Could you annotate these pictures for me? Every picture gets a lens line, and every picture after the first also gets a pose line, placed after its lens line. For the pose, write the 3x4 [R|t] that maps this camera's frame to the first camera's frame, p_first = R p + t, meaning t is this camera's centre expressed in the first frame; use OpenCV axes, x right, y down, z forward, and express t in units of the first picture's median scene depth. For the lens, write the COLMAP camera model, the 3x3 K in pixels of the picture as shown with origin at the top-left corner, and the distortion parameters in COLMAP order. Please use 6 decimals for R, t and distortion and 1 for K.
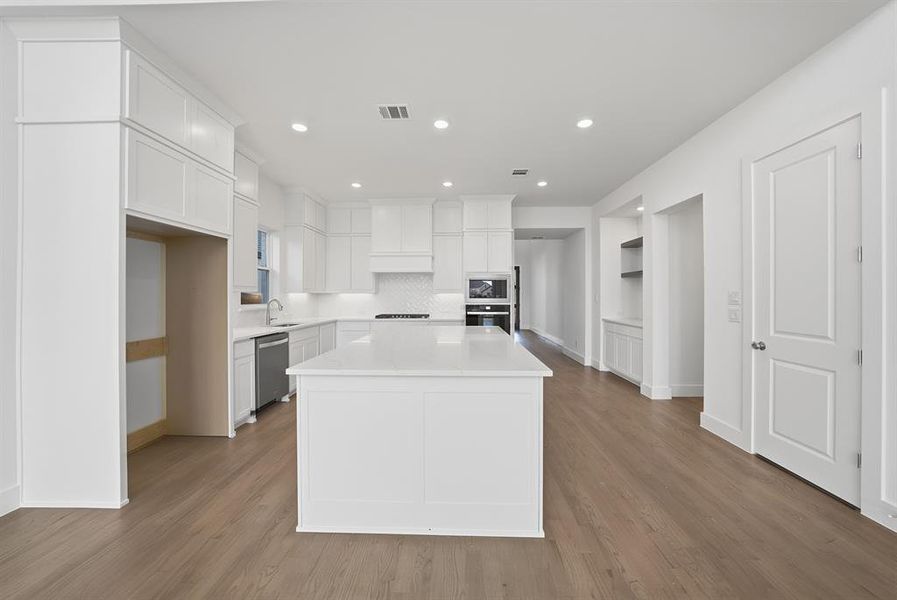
lens RADIAL K [[317.0, 0, 454.2], [0, 317.0, 295.6], [0, 0, 1]] dist [-0.025840, 0.006571]
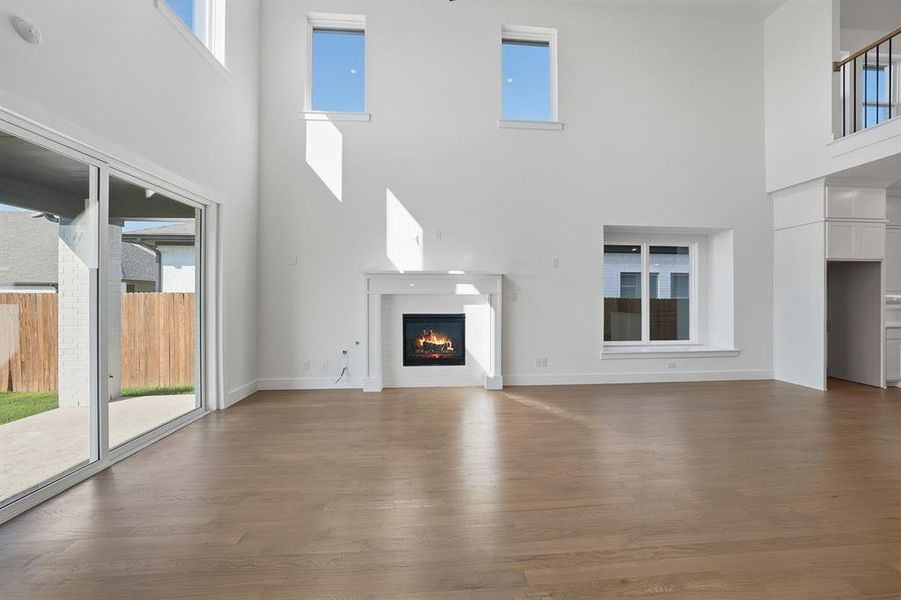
lens RADIAL K [[318.4, 0, 456.2], [0, 318.4, 295.6], [0, 0, 1]] dist [-0.025840, 0.006571]
pose [[0.098685, -0.002668, -0.995115, 0.375603], [-0.004829, 0.999983, -0.003159, 0.003686], [0.995107, 0.005117, 0.098671, -0.778822]]
